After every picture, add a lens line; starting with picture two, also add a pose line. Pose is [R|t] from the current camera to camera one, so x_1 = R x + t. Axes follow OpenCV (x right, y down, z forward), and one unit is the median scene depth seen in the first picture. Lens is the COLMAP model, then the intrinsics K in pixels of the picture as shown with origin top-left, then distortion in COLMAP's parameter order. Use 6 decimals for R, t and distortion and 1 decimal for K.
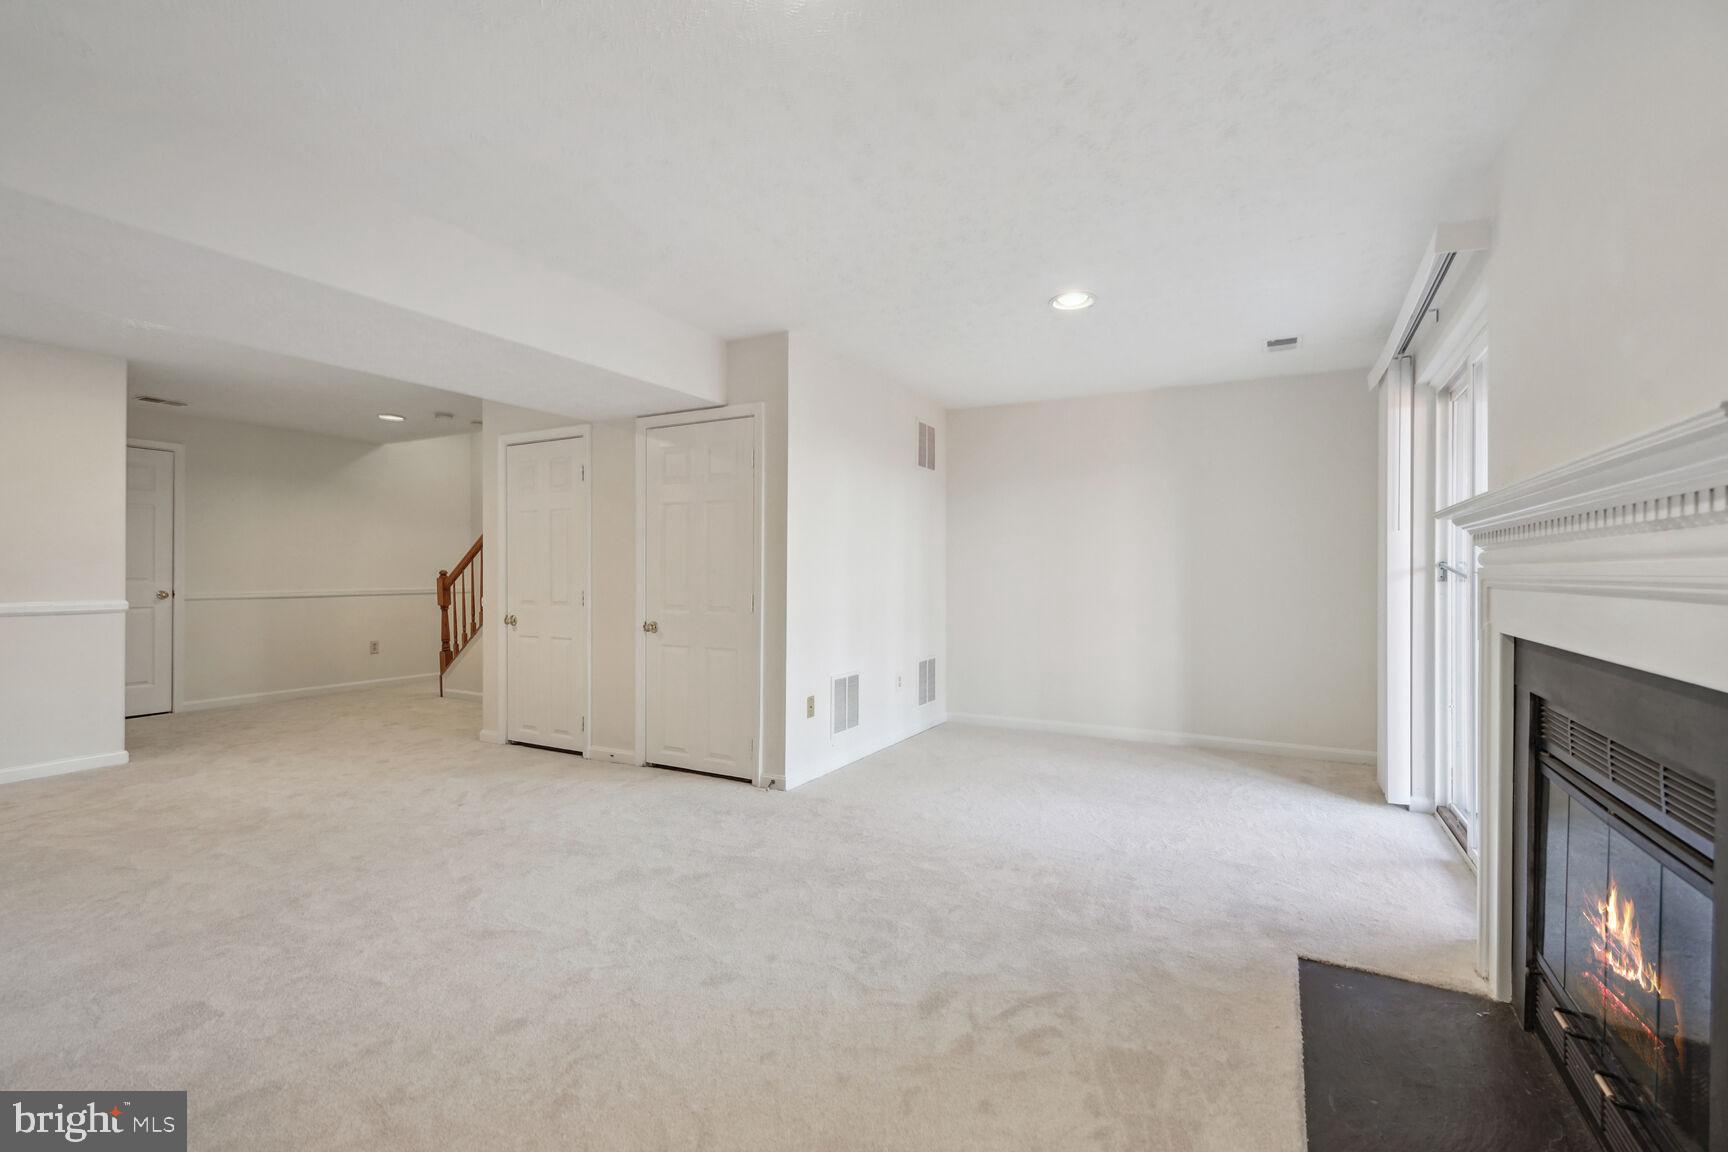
lens RADIAL K [[780.7, 0, 867.0], [0, 780.7, 575.9], [0, 0, 1]] dist [0.003624, 0.000231]
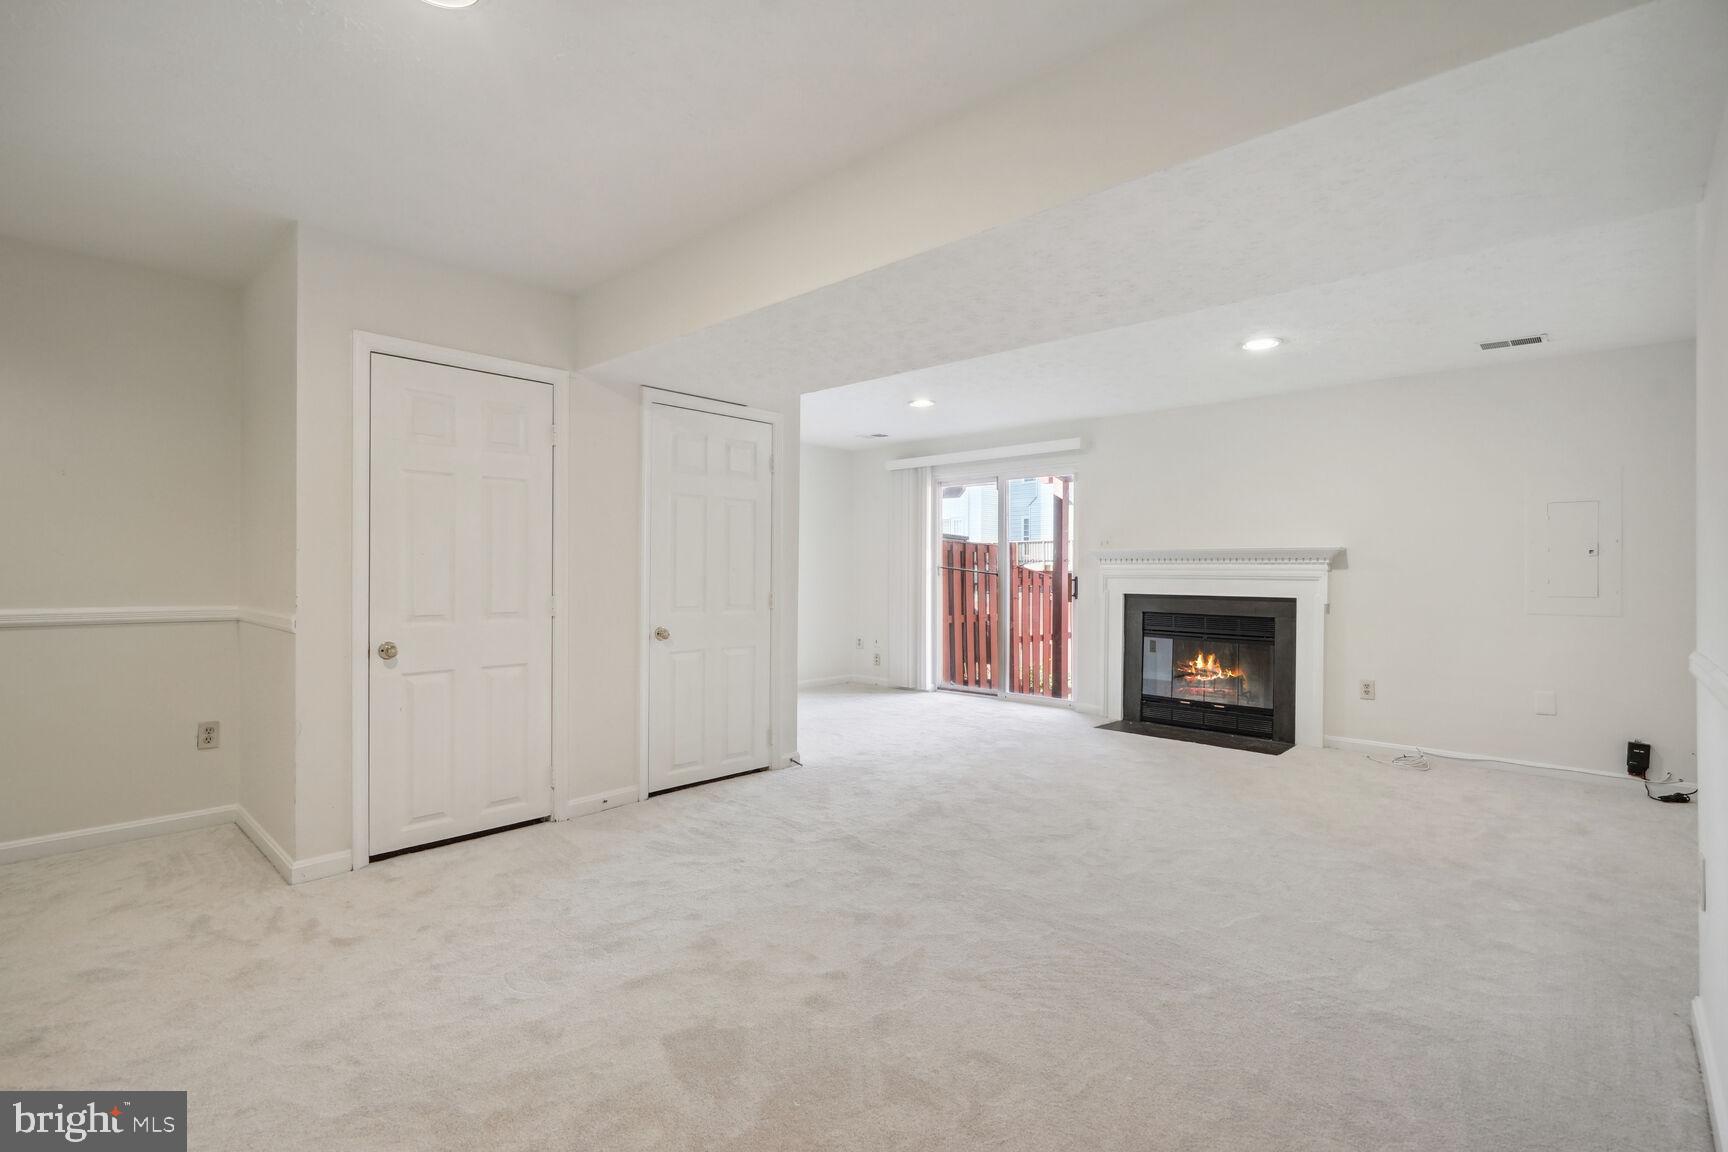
lens RADIAL K [[780.7, 0, 869.7], [0, 780.7, 575.0], [0, 0, 1]] dist [0.003624, 0.000231]
pose [[0.253697, -0.006990, 0.967258, -1.048319], [-0.001287, 0.999971, 0.007564, -0.006611], [-0.967283, -0.003164, 0.253681, 0.551668]]
